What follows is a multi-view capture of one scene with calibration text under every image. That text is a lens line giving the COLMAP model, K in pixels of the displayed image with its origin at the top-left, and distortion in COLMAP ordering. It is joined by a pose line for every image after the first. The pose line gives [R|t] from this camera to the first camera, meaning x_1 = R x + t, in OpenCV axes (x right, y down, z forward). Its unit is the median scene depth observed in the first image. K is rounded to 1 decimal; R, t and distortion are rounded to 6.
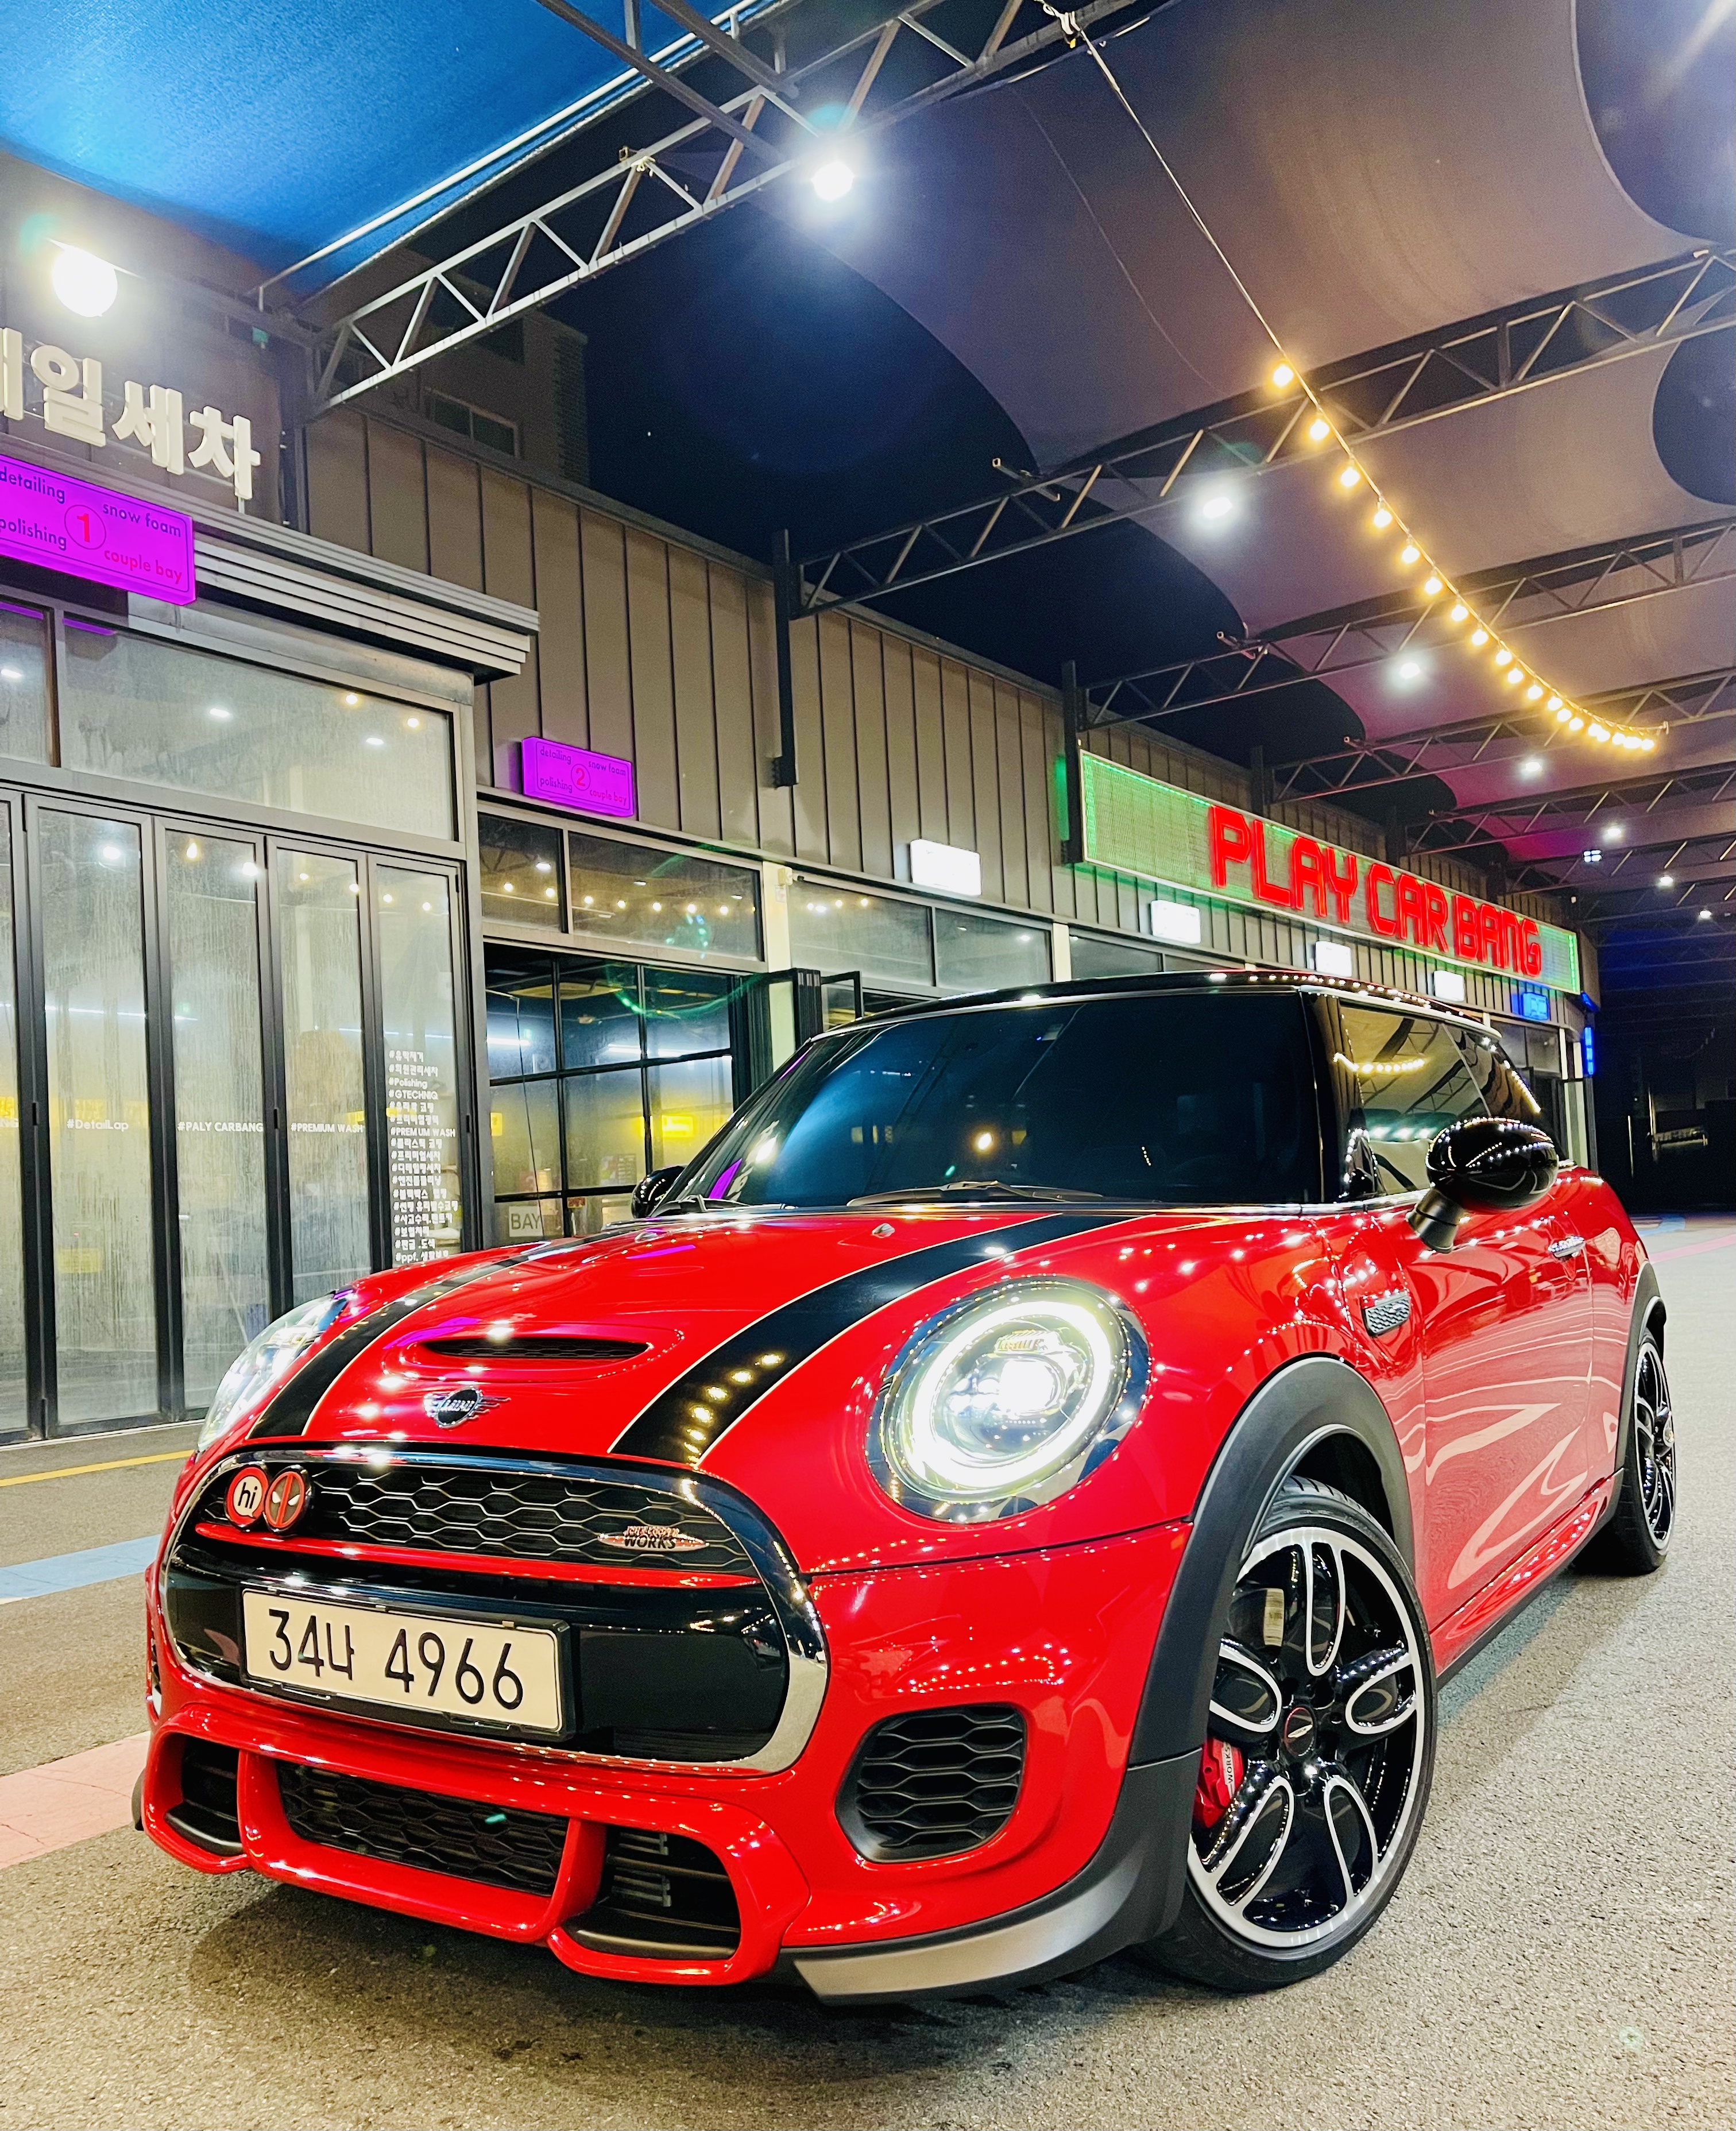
lens RADIAL K [[1766.5, 0, 869.7], [0, 1766.5, 1083.9], [0, 0, 1]] dist [0.062875, -0.071591]
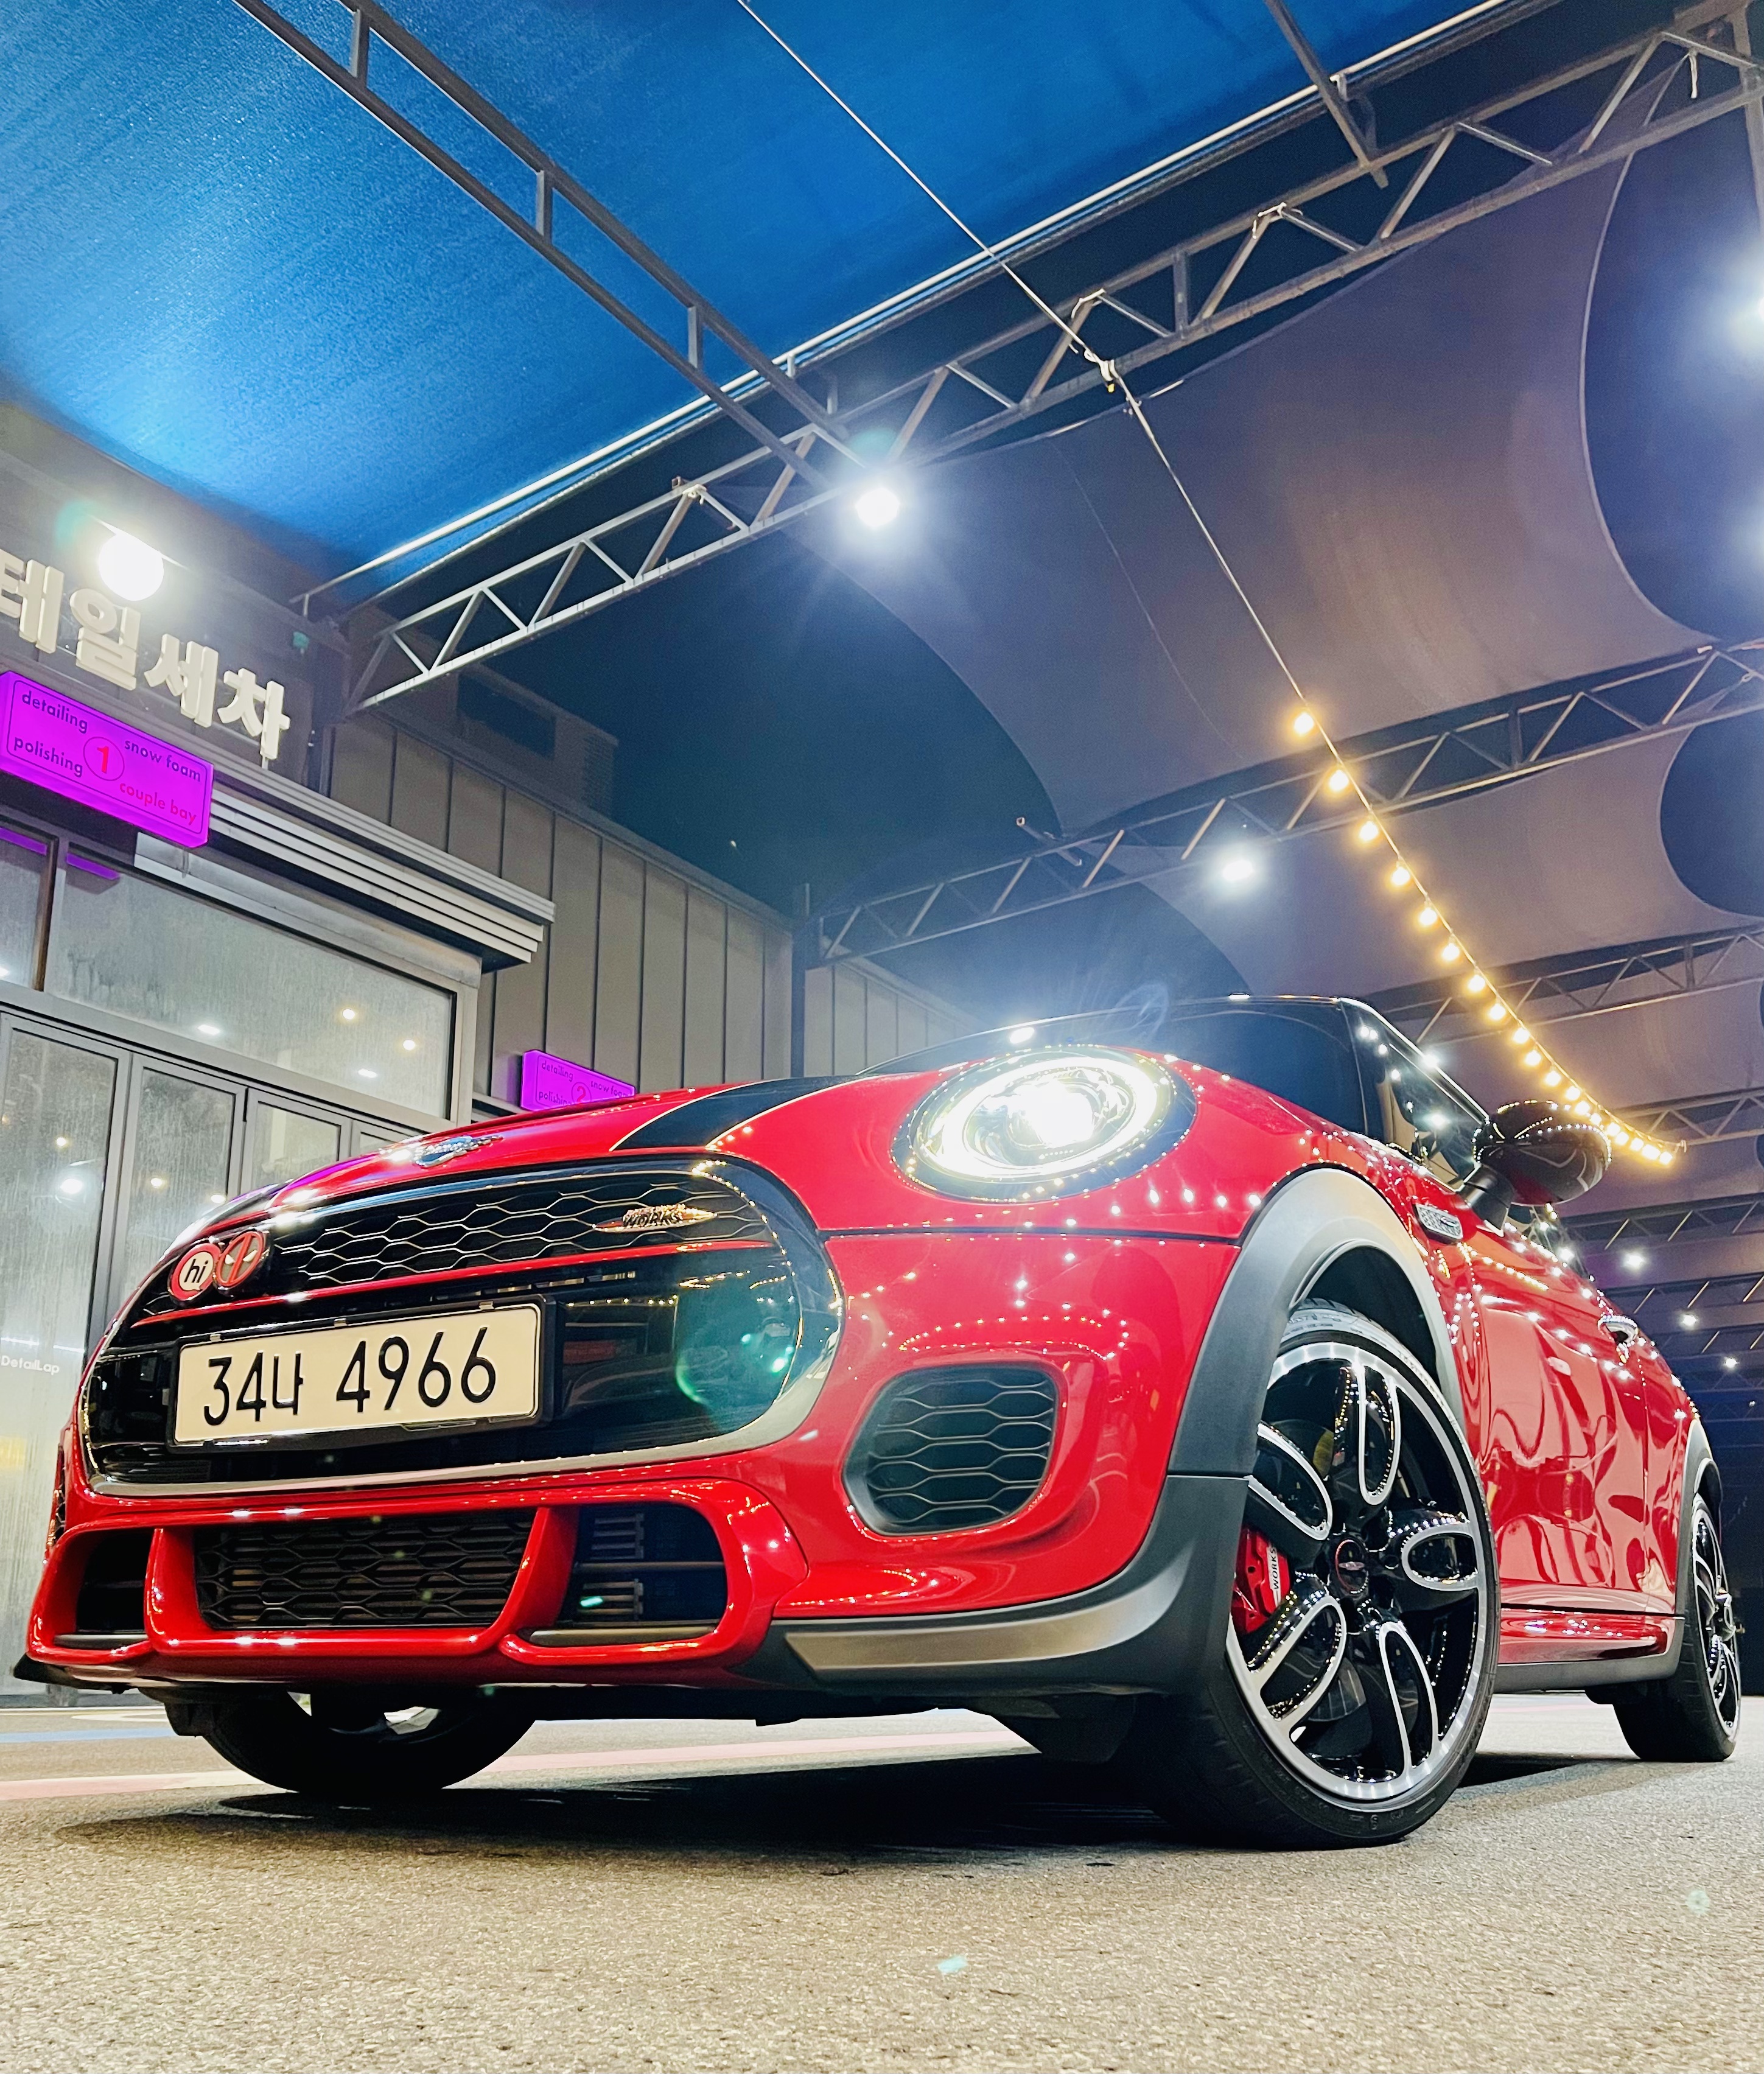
lens RADIAL K [[1858.0, 0, 925.7], [0, 1858.0, 1197.8], [0, 0, 1]] dist [0.051860, -0.012511]
pose [[0.998159, 0.053108, 0.029288, -0.002895], [-0.046031, 0.977823, -0.204314, 0.108791], [-0.039489, 0.202590, 0.978467, 0.014672]]
